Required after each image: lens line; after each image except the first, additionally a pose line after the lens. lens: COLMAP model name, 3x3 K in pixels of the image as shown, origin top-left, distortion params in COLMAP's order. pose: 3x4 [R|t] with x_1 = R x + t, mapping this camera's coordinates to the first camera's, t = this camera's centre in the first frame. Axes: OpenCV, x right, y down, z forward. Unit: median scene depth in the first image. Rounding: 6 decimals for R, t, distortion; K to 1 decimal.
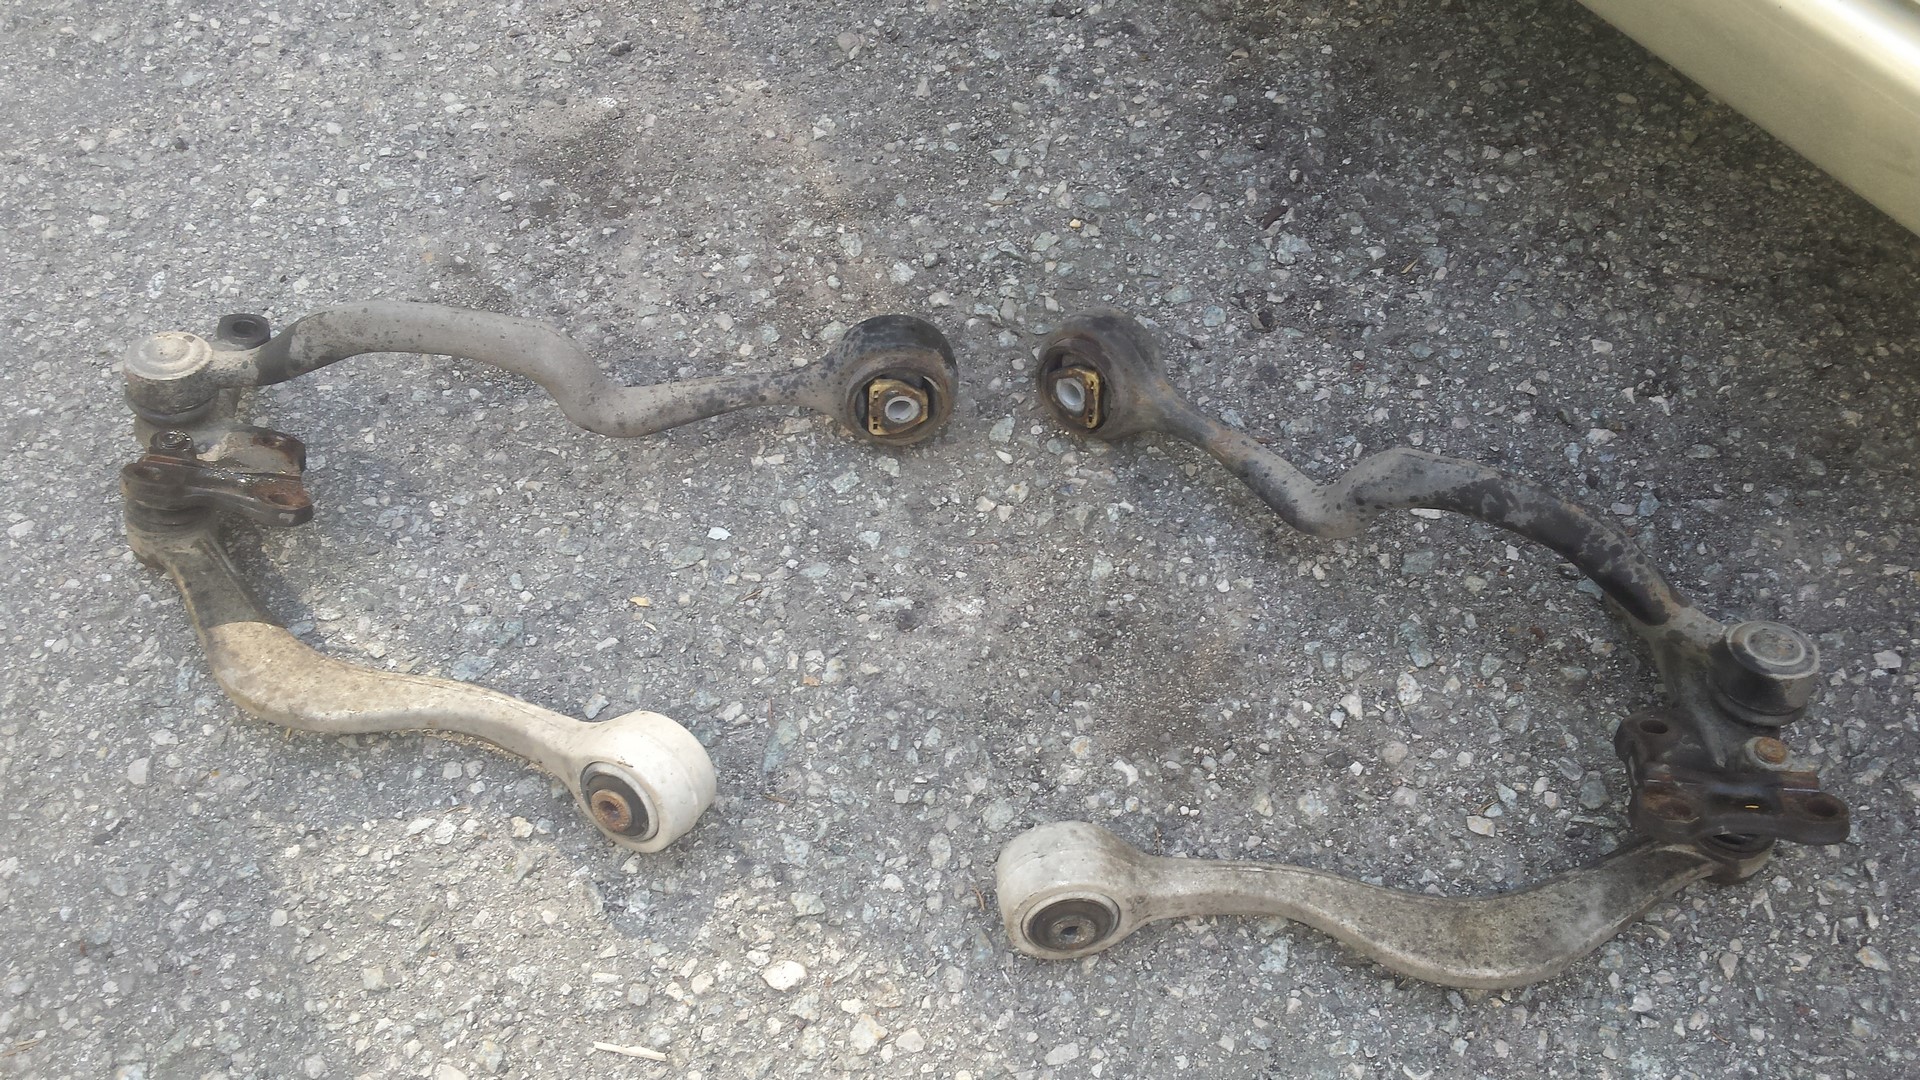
lens RADIAL K [[1746.4, 0, 990.7], [0, 1746.4, 544.8], [0, 0, 1]] dist [0.190188, -0.503022]
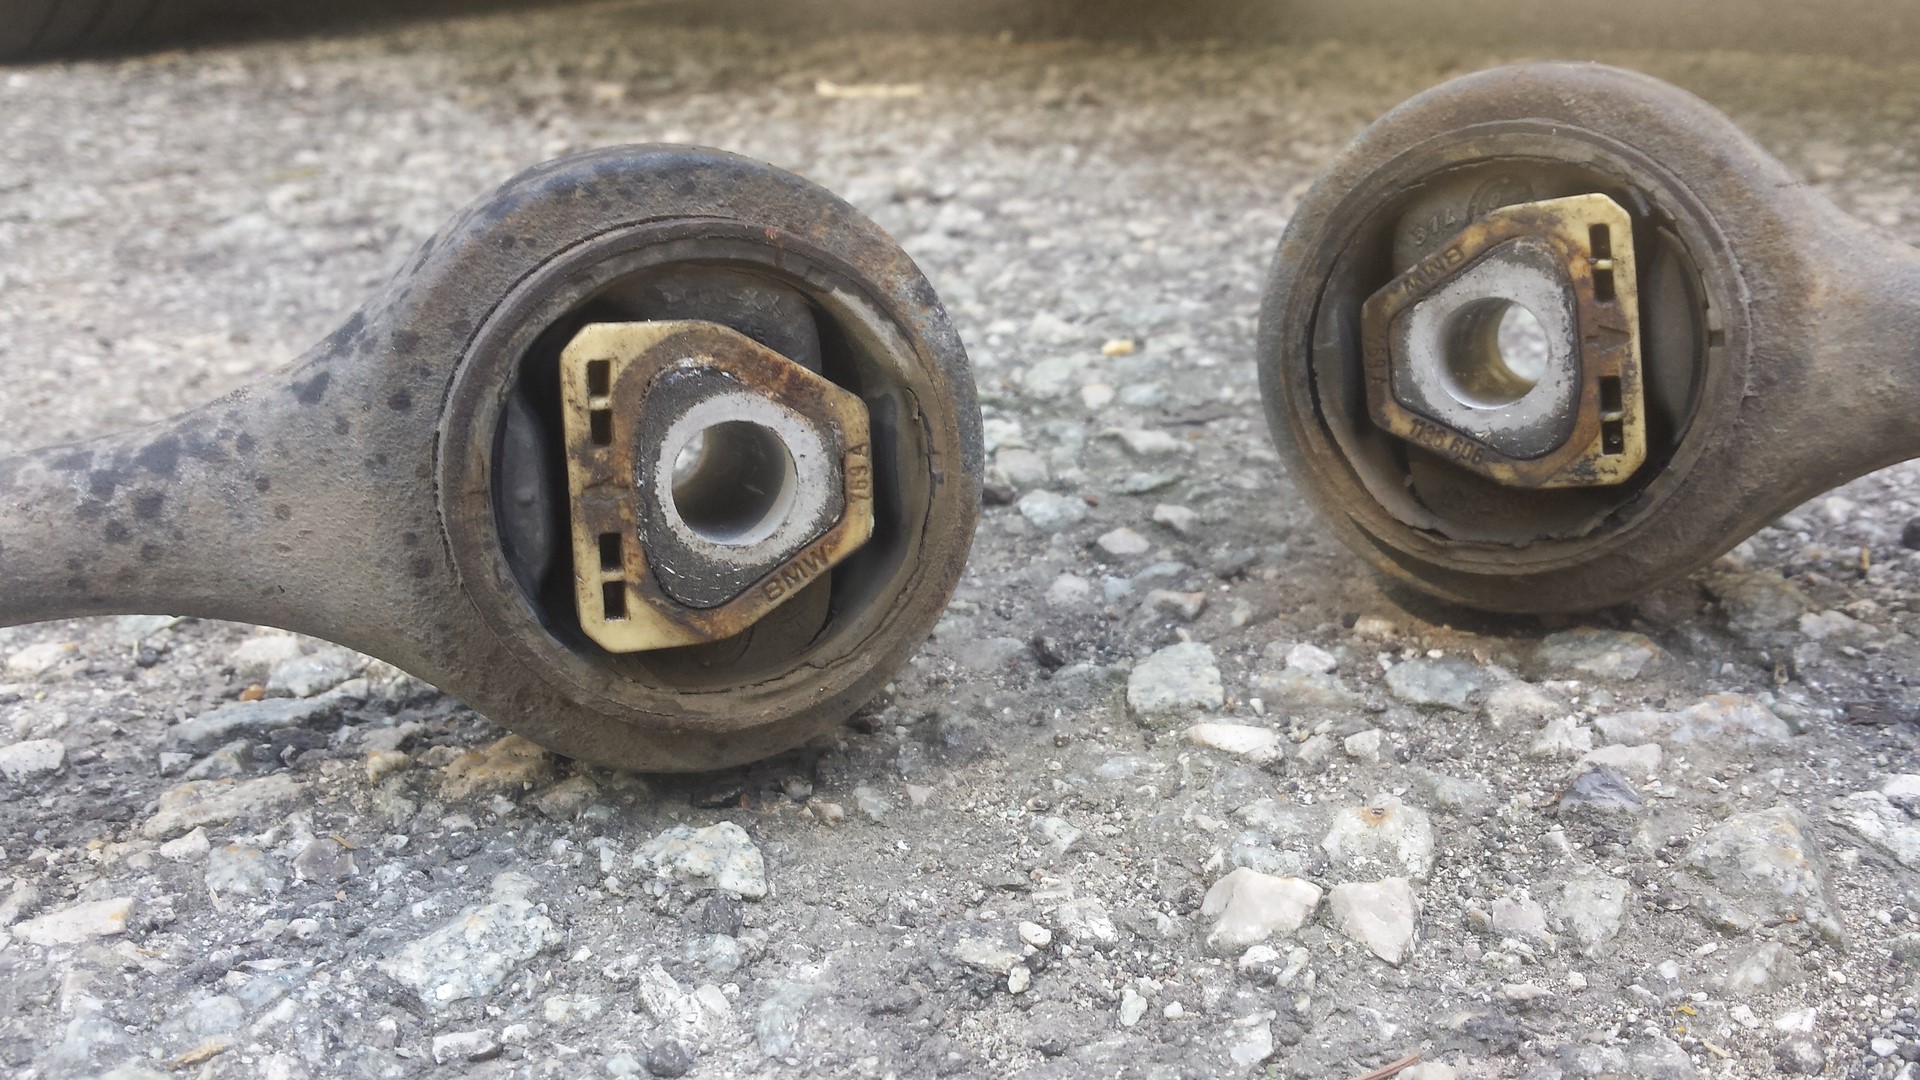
lens RADIAL K [[1746.4, 0, 990.7], [0, 1746.4, 544.8], [0, 0, 1]] dist [0.190188, -0.503022]
pose [[0.968769, -0.132468, 0.209615, -0.065457], [0.225422, 0.822657, -0.521939, 0.036888], [-0.103301, 0.552890, 0.826826, 0.831837]]
